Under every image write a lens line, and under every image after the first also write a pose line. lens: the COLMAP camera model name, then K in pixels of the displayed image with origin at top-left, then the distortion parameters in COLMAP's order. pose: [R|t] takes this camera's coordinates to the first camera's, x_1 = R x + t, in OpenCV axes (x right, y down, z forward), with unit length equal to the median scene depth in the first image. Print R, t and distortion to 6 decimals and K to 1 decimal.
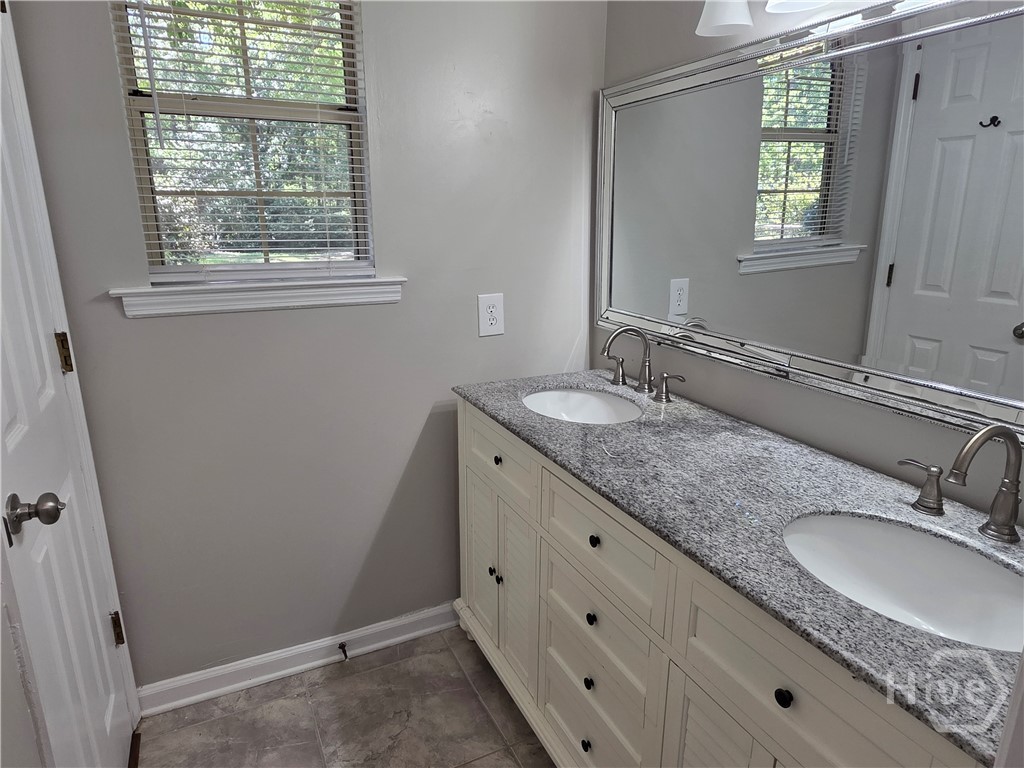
lens RADIAL K [[628.0, 0, 512.0], [0, 628.0, 384.0], [0, 0, 1]] dist [0.028383, -0.003580]
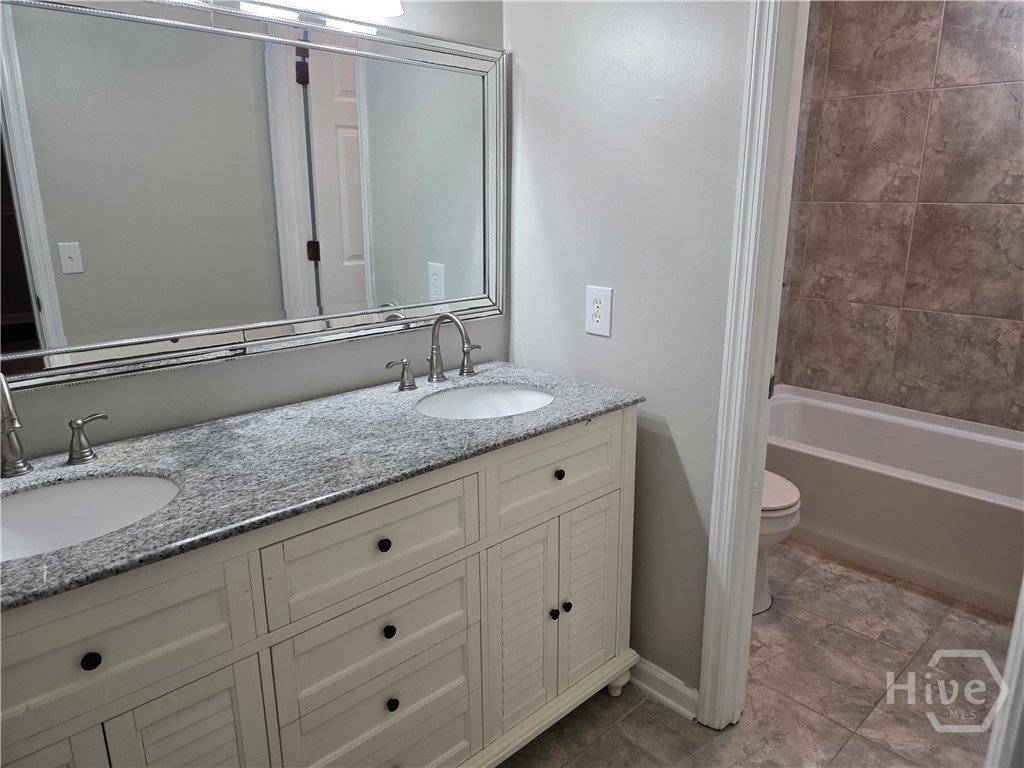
lens RADIAL K [[688.7, 0, 512.0], [0, 688.7, 384.0], [0, 0, 1]] dist [0.055339, -0.047765]
pose [[-0.300045, -0.249179, 0.920806, -0.710300], [0.254704, 0.909309, 0.329063, -0.220269], [-0.919293, 0.333267, -0.209366, 0.869990]]
